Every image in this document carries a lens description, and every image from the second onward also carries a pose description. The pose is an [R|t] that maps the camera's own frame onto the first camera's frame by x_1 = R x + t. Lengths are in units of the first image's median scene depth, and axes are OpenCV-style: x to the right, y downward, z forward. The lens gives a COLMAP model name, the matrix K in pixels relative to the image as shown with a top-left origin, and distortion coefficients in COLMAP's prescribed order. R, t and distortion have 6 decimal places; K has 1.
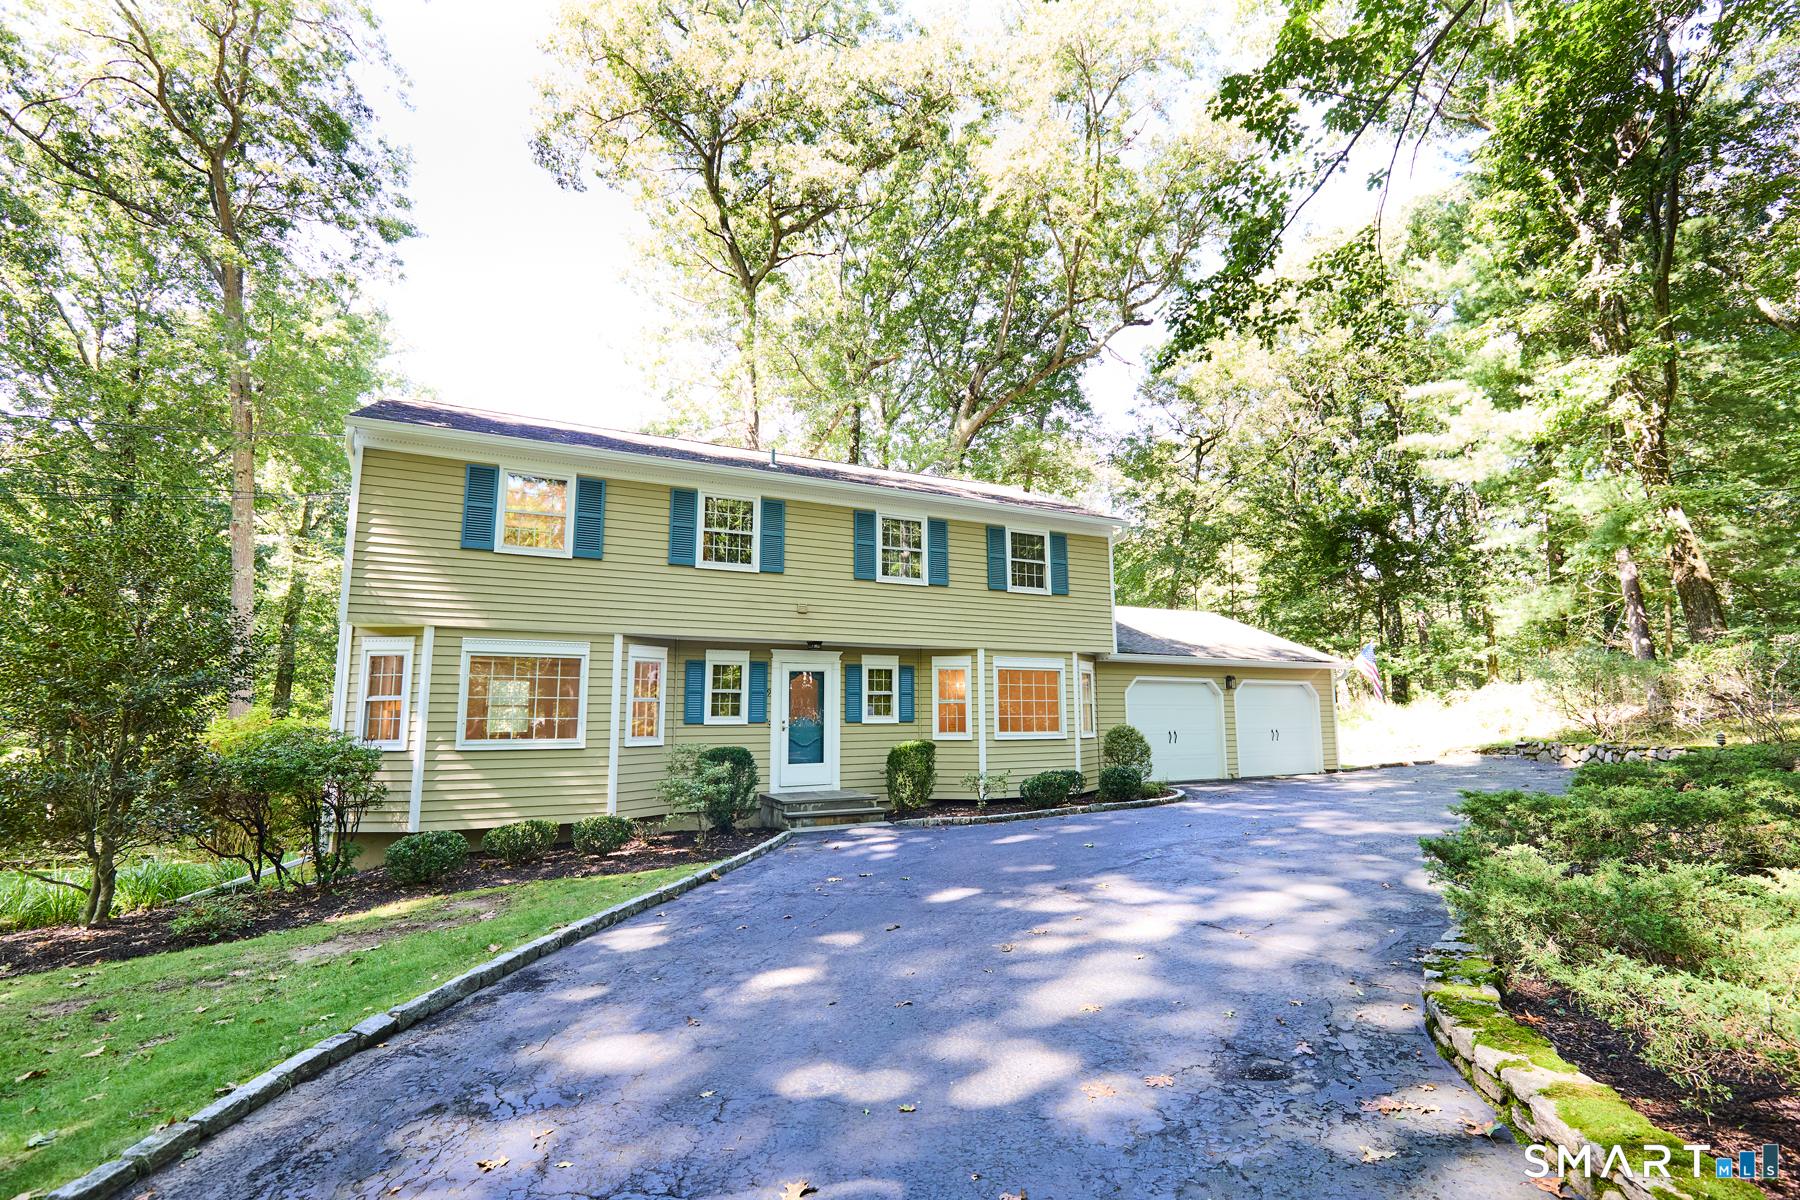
lens RADIAL K [[804.3, 0, 900.0], [0, 804.3, 600.0], [0, 0, 1]] dist [0.007542, 0.000582]
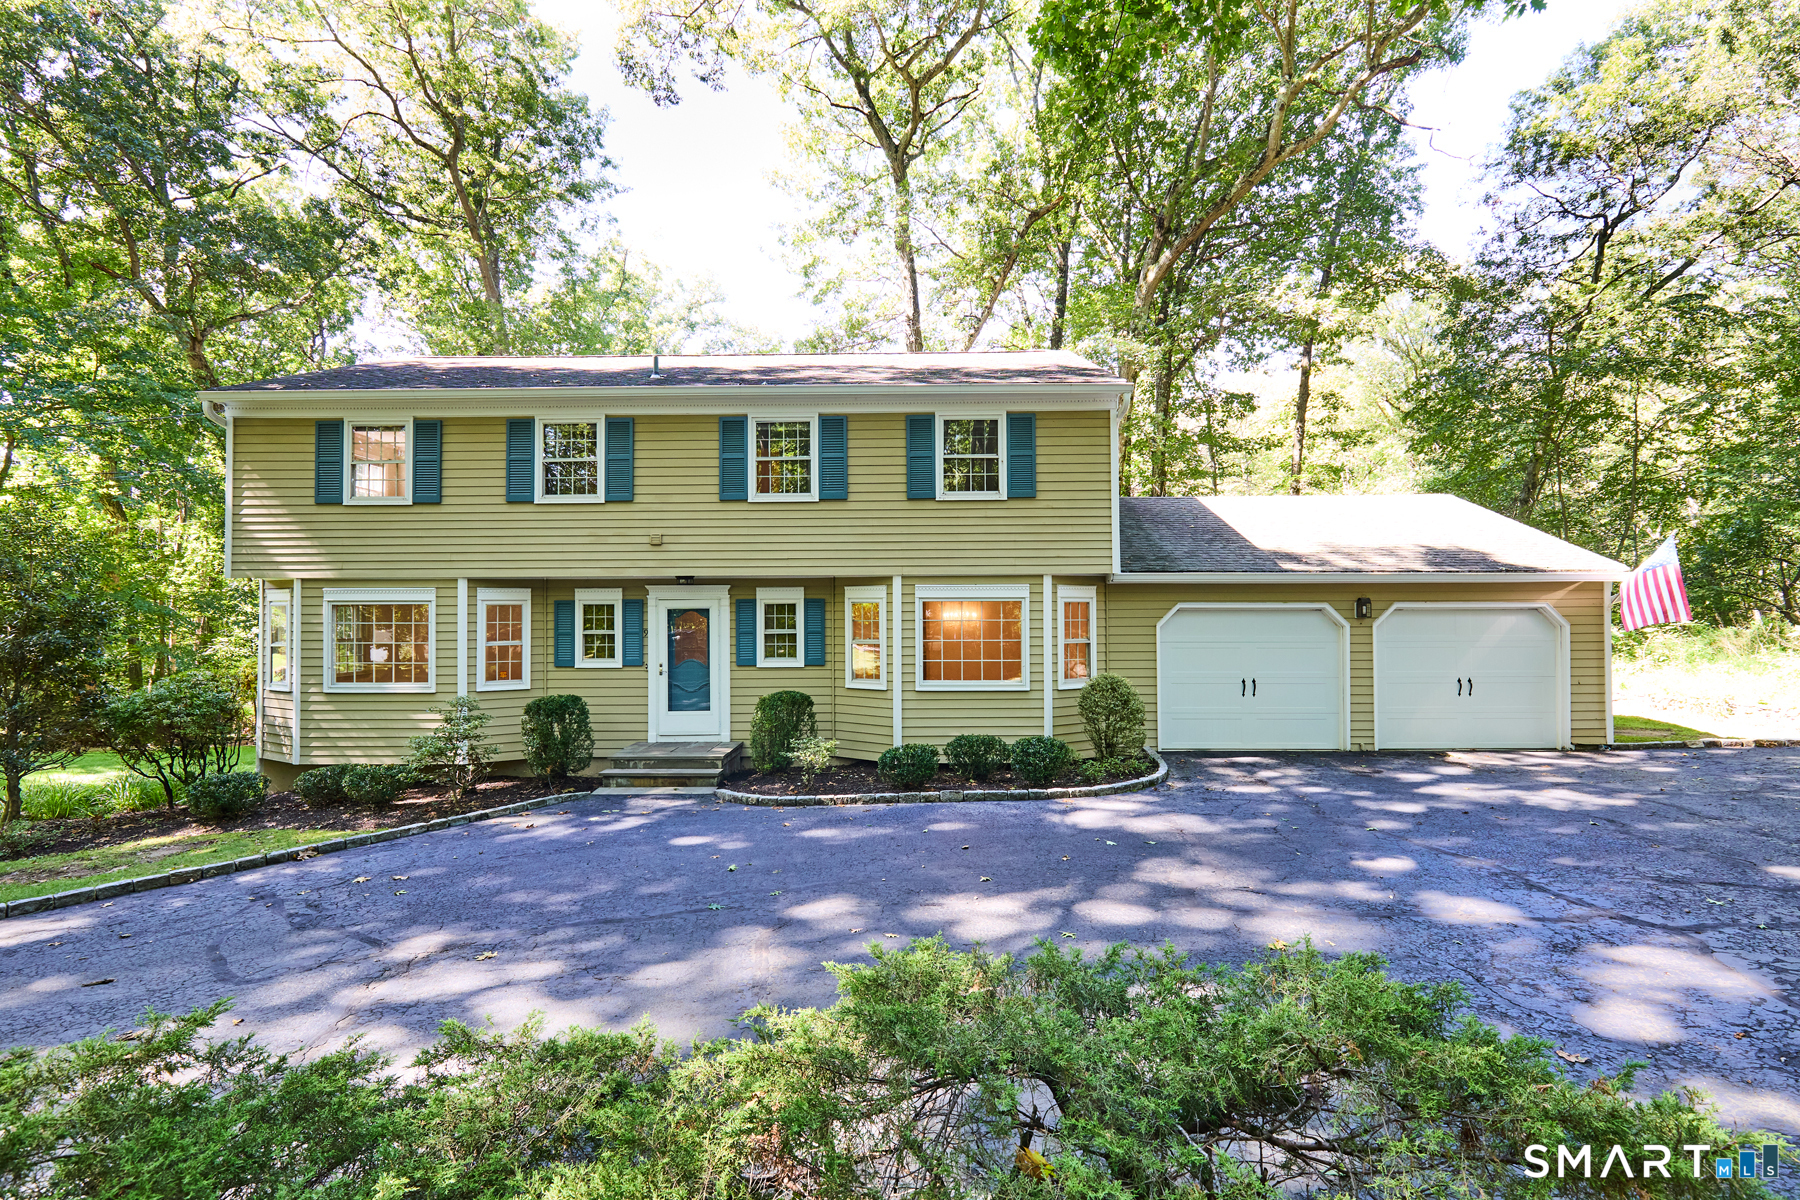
lens RADIAL K [[804.3, 0, 900.0], [0, 804.3, 600.0], [0, 0, 1]] dist [0.007542, 0.000582]
pose [[0.888167, -0.010631, -0.459398, 0.510657], [0.067119, 0.992012, 0.106806, -0.000360], [0.454593, -0.125695, 0.881786, 0.330259]]
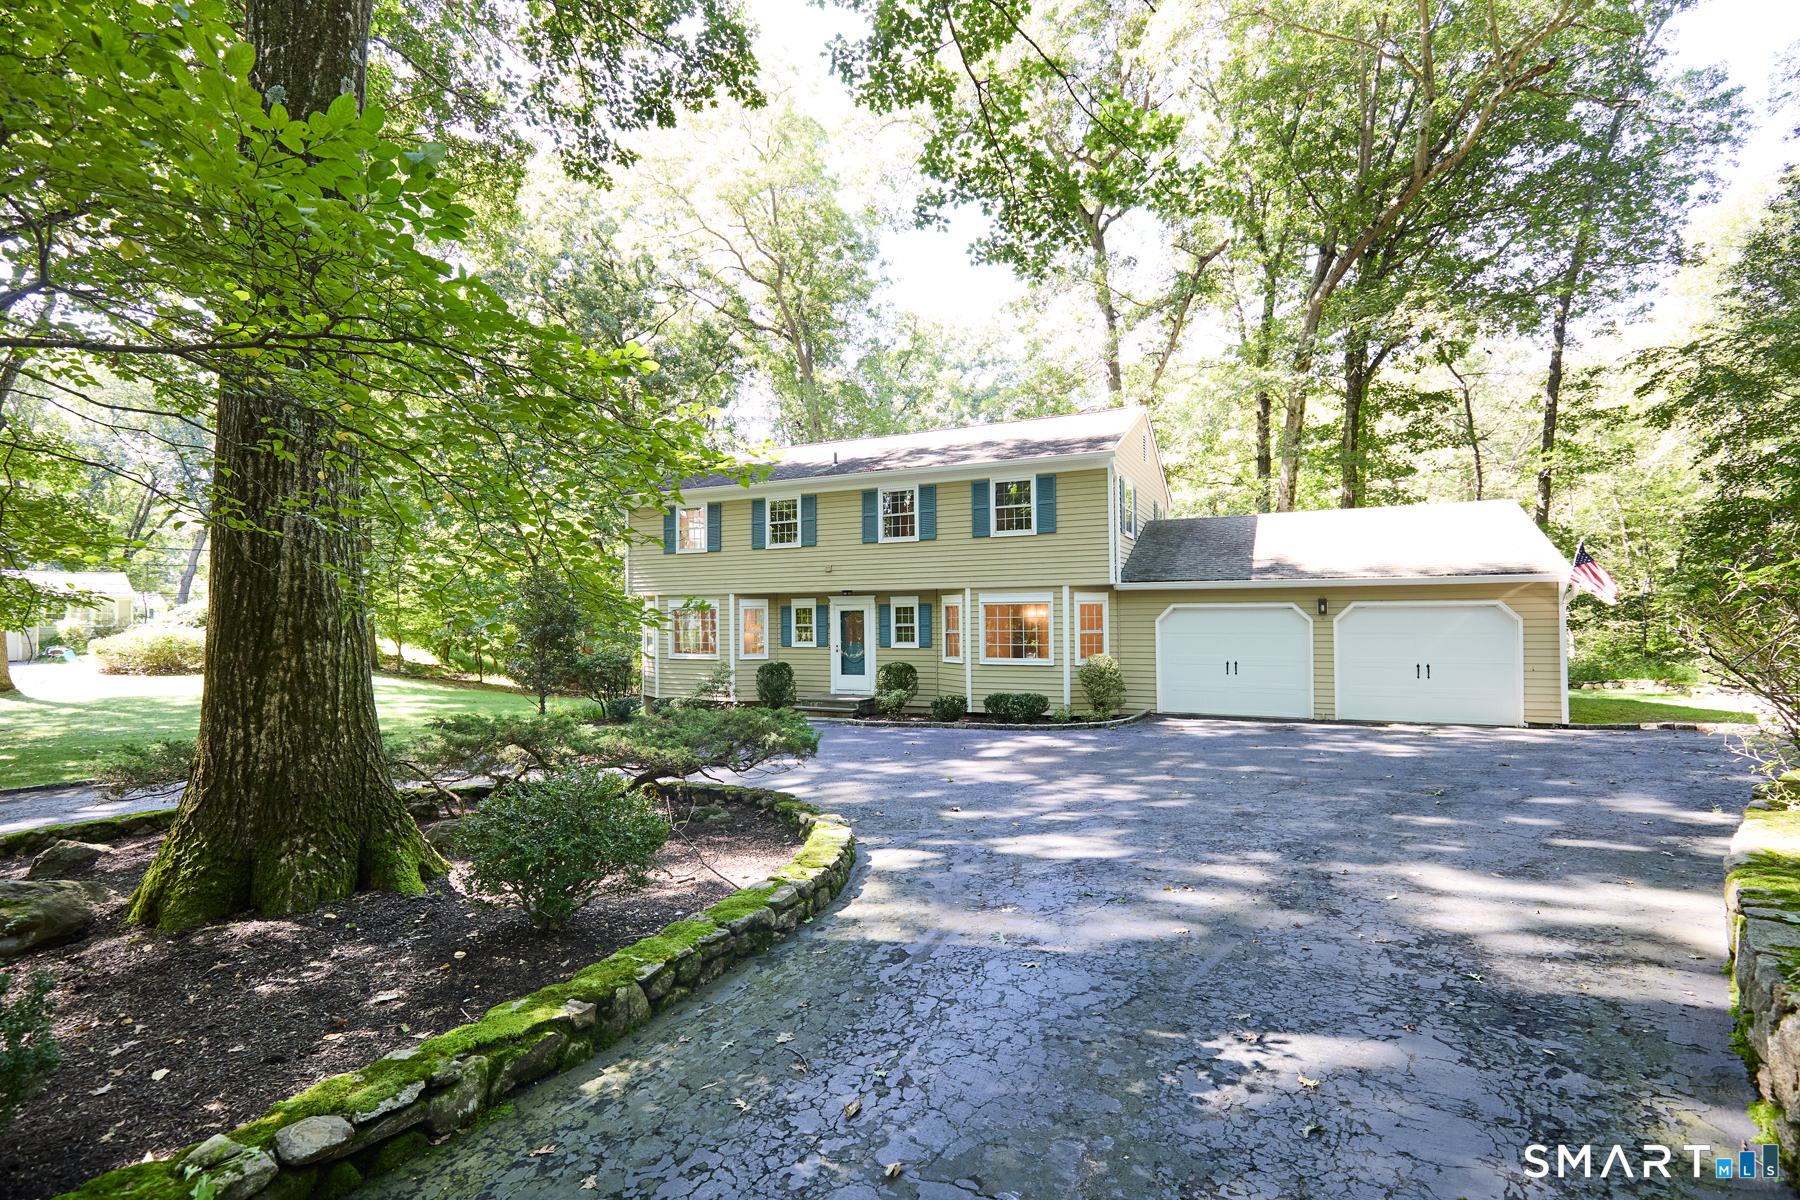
lens RADIAL K [[803.1, 0, 926.2], [0, 803.1, 604.5], [0, 0, 1]] dist [0.002562, 0.000141]
pose [[0.635231, -0.013408, -0.772206, 1.076474], [0.116849, 0.990008, 0.078932, -0.018427], [0.763432, -0.140371, 0.630450, 0.217000]]
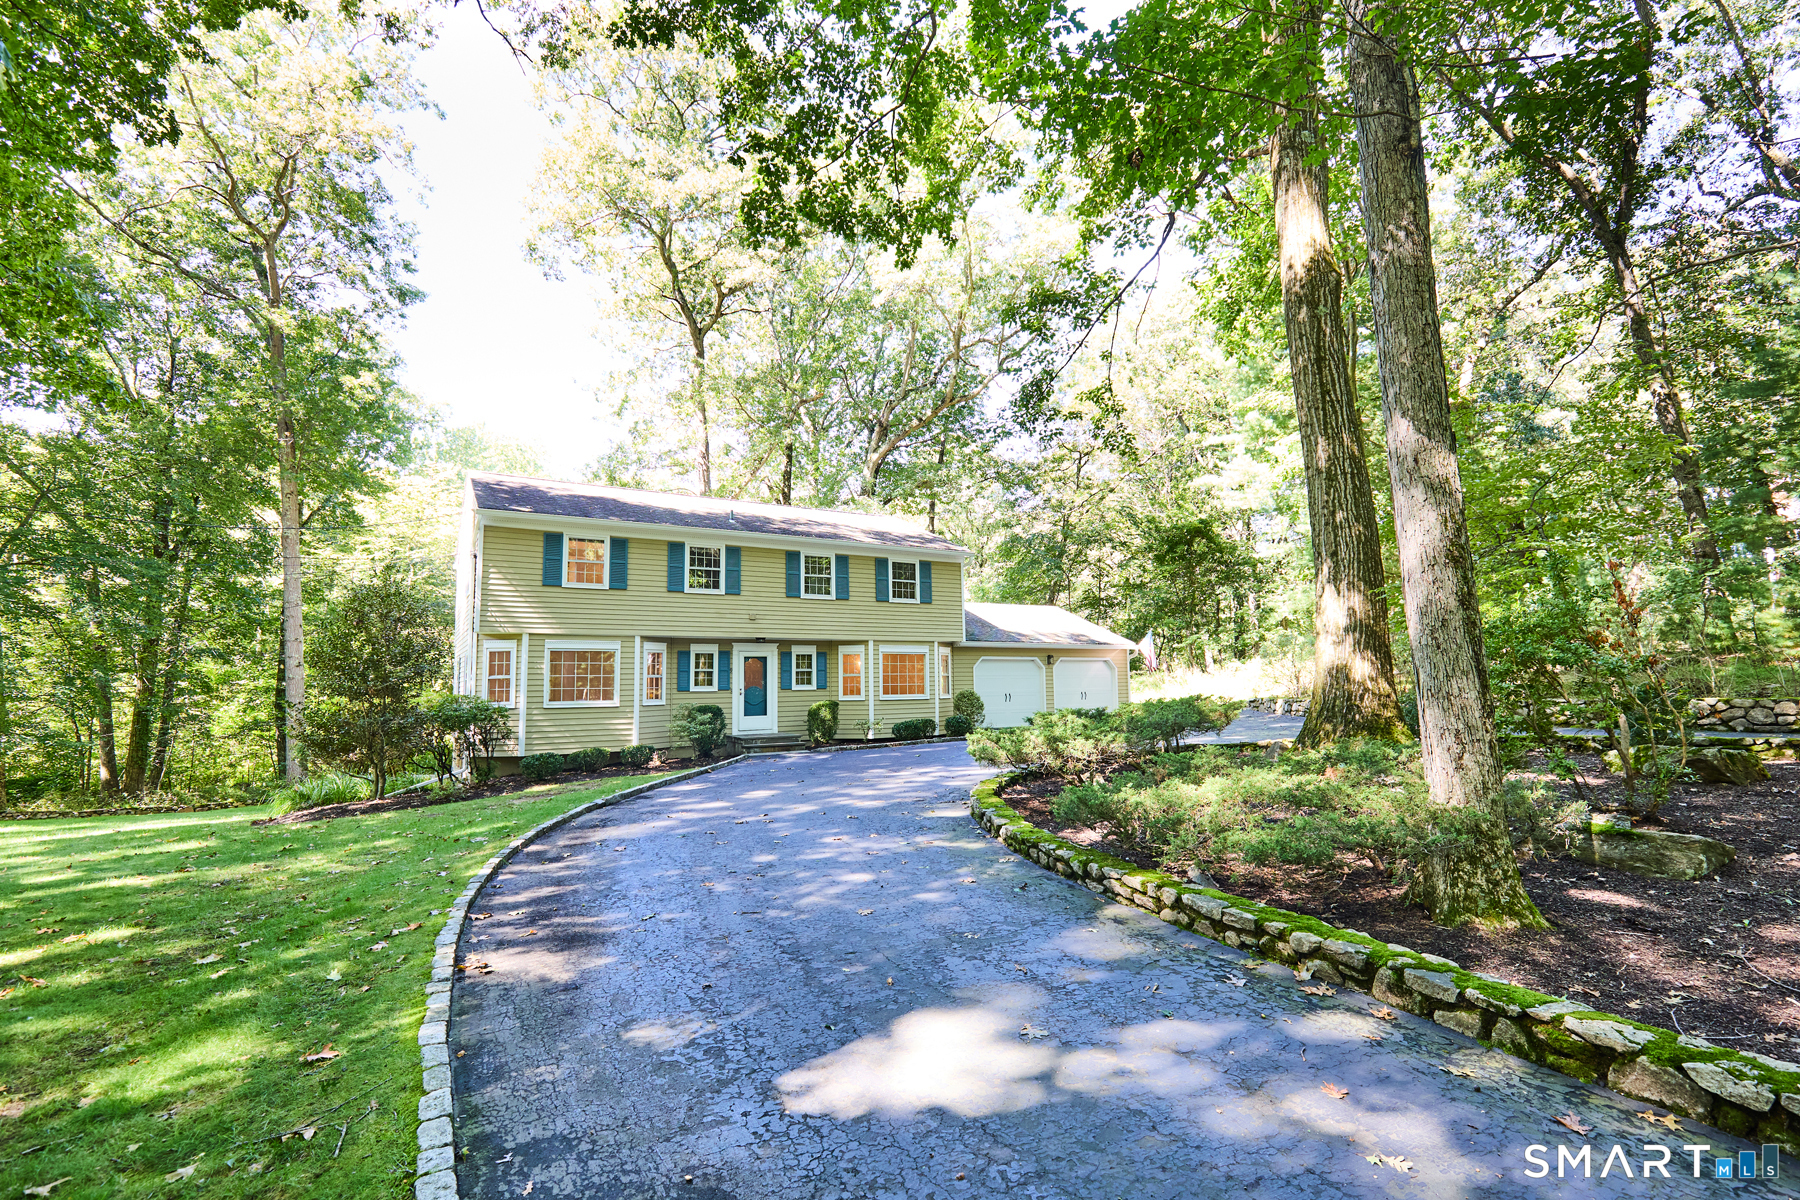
lens RADIAL K [[804.3, 0, 900.0], [0, 804.3, 600.0], [0, 0, 1]] dist [0.007542, 0.000582]
pose [[0.997110, -0.002051, 0.075938, 0.044085], [-0.000719, 0.999336, 0.036427, -0.077512], [-0.075963, -0.036376, 0.996447, -0.562344]]
